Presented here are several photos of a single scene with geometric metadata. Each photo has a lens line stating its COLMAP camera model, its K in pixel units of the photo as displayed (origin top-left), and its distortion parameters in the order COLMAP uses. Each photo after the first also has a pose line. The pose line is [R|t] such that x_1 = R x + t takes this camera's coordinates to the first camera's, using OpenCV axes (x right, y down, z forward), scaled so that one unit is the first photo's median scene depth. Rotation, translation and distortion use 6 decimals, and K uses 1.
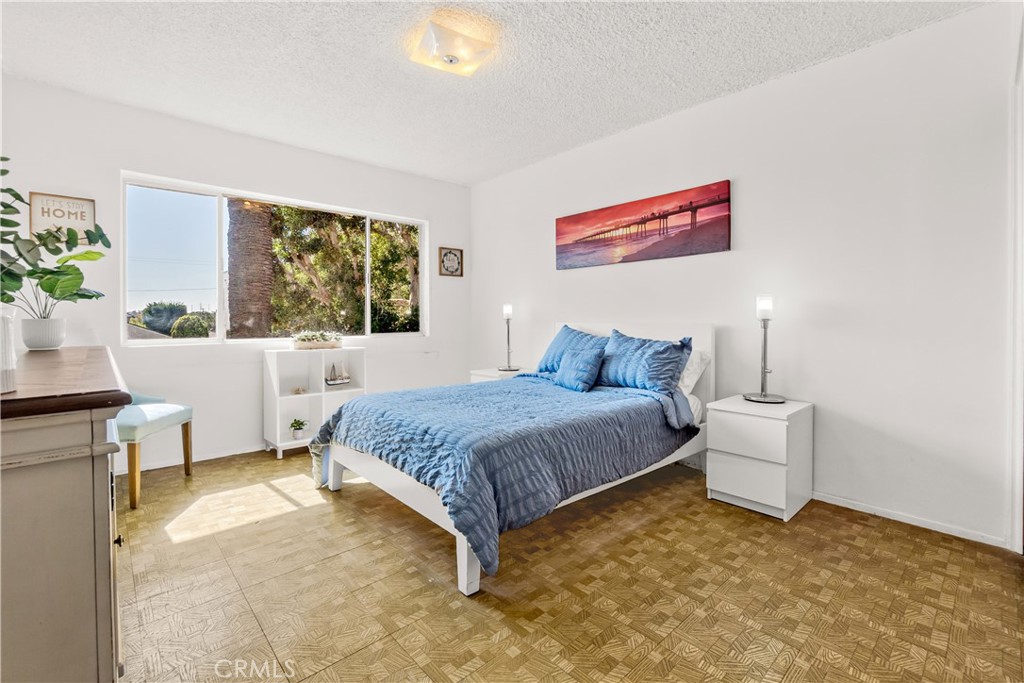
lens RADIAL K [[446.1, 0, 501.8], [0, 446.1, 327.9], [0, 0, 1]] dist [-0.001871, -0.000121]
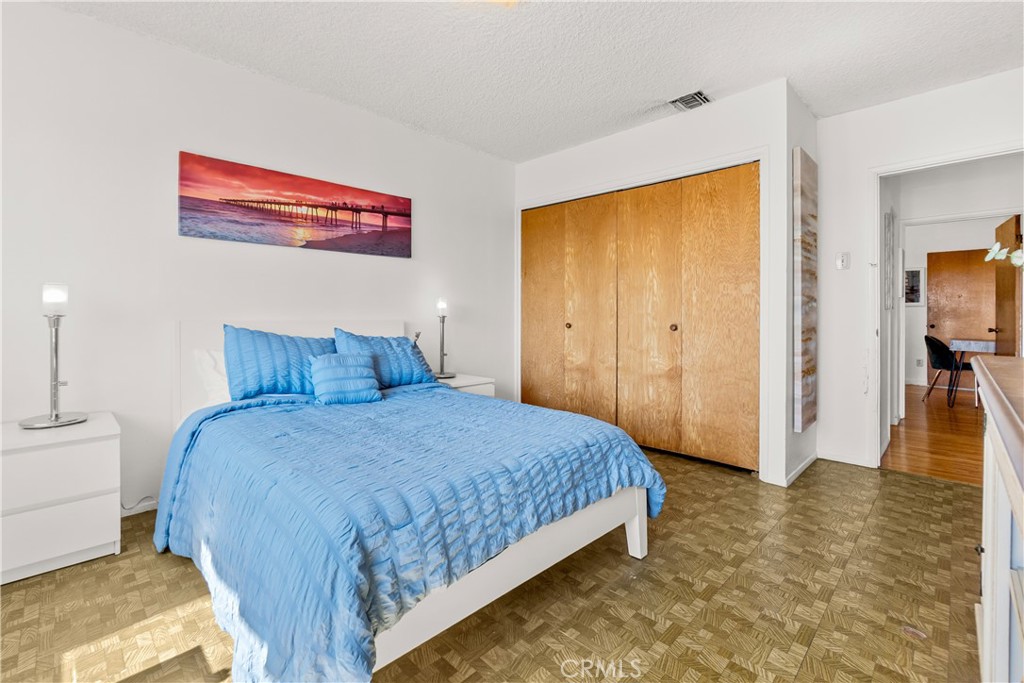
lens RADIAL K [[457.7, 0, 496.5], [0, 457.7, 316.2], [0, 0, 1]] dist [-0.012128, 0.009253]
pose [[-0.044136, 0.002798, 0.999022, -0.620642], [0.022869, 0.999737, -0.001789, -0.009862], [-0.998764, 0.022767, -0.044188, 0.716116]]
